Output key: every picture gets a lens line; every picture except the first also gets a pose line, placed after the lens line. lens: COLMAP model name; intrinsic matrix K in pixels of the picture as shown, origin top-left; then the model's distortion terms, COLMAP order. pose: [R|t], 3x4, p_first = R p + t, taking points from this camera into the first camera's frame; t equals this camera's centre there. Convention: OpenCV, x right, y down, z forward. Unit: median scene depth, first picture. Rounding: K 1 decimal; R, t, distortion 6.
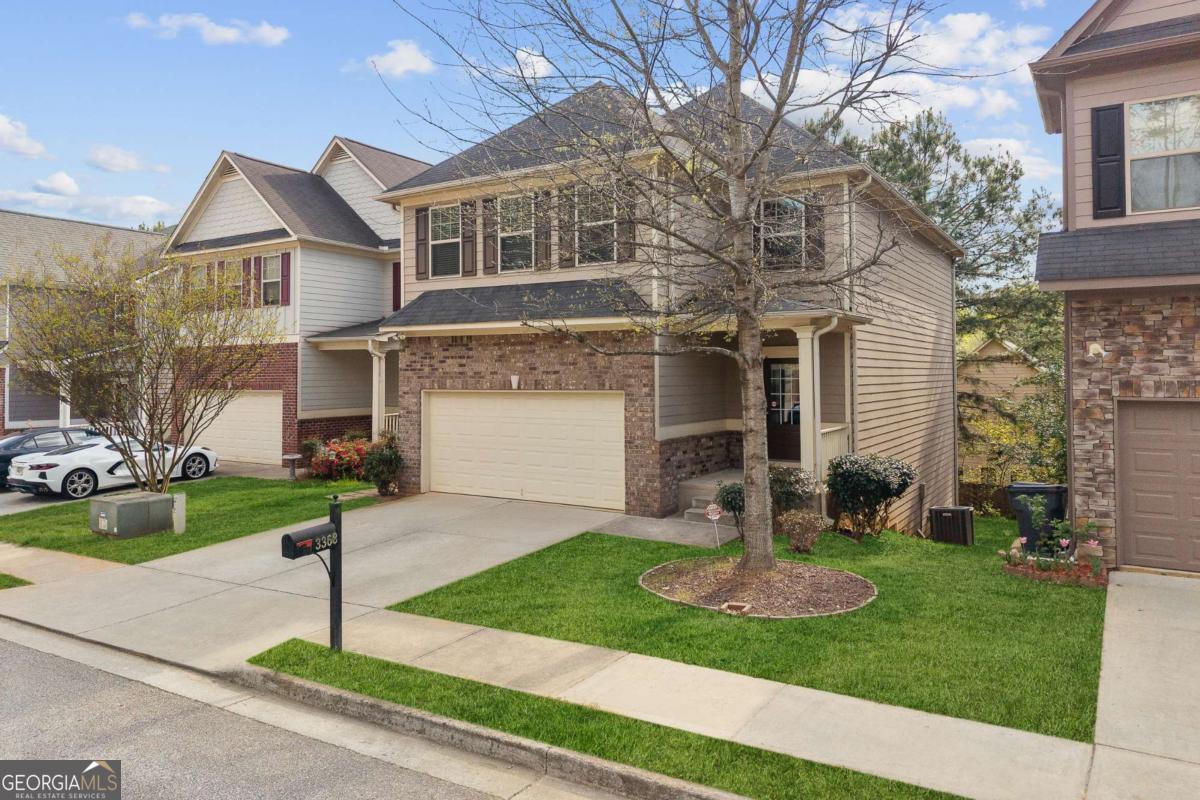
lens RADIAL K [[825.8, 0, 618.5], [0, 825.8, 359.6], [0, 0, 1]] dist [0.037681, -0.062793]
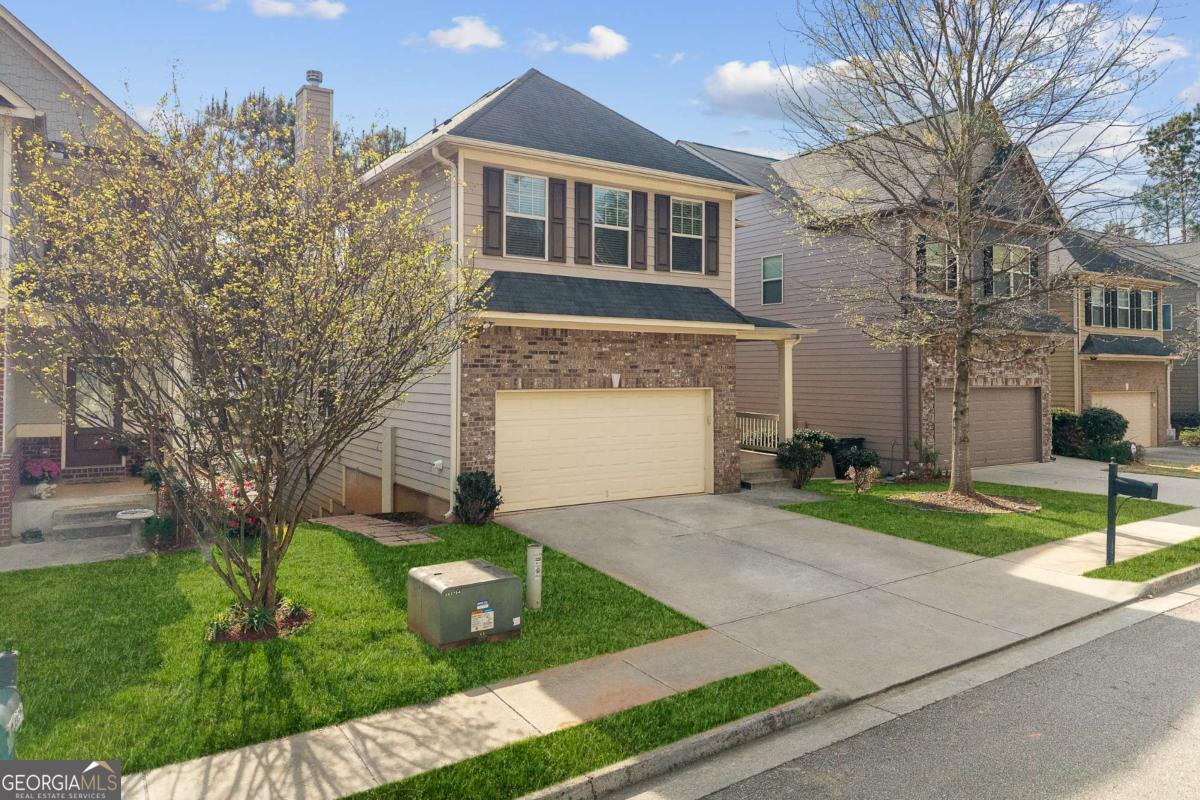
lens RADIAL K [[817.0, 0, 624.5], [0, 817.0, 363.5], [0, 0, 1]] dist [0.003234, -0.002811]
pose [[0.409403, 0.013087, 0.912260, -1.030295], [-0.023005, 0.999727, -0.004018, 0.011234], [-0.912063, -0.019342, 0.409593, 0.615978]]
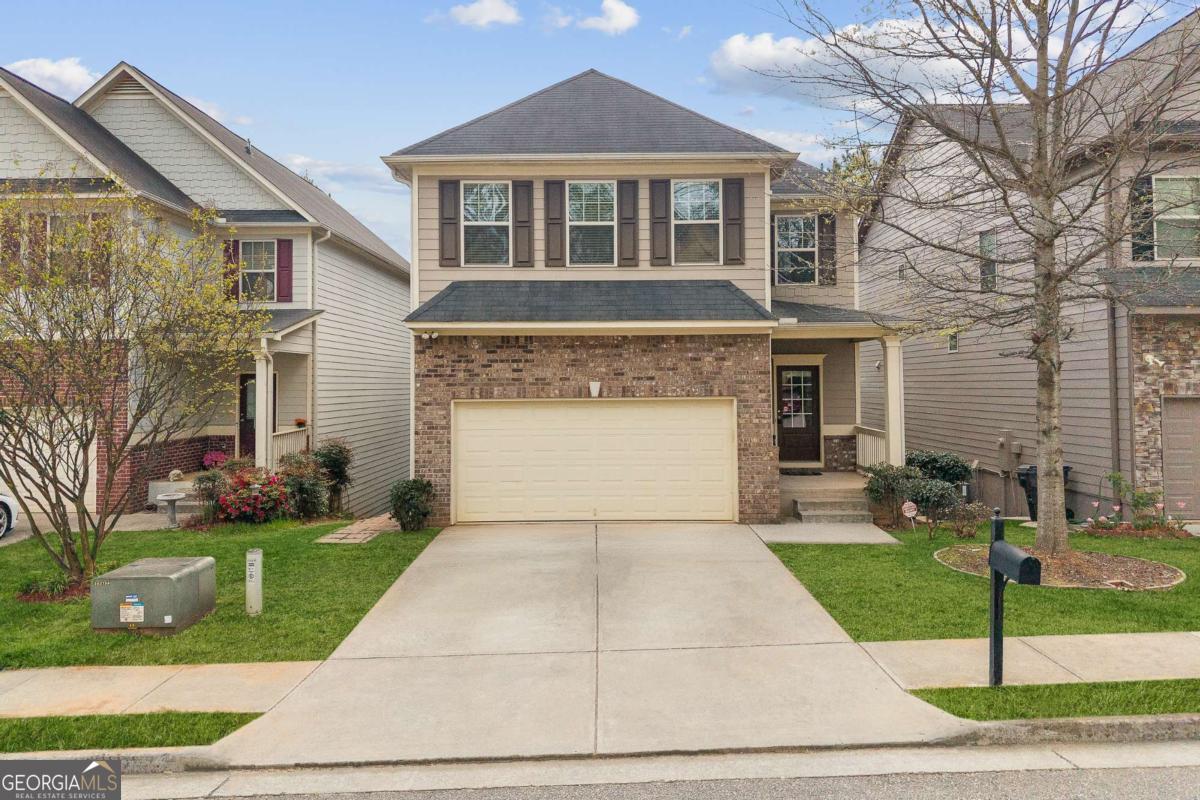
lens RADIAL K [[817.0, 0, 624.5], [0, 817.0, 363.5], [0, 0, 1]] dist [0.003234, -0.002811]
pose [[0.845940, 0.010710, 0.533171, -0.587627], [-0.005081, 0.999915, -0.012025, 0.010175], [-0.533254, 0.007464, 0.845922, 0.243204]]
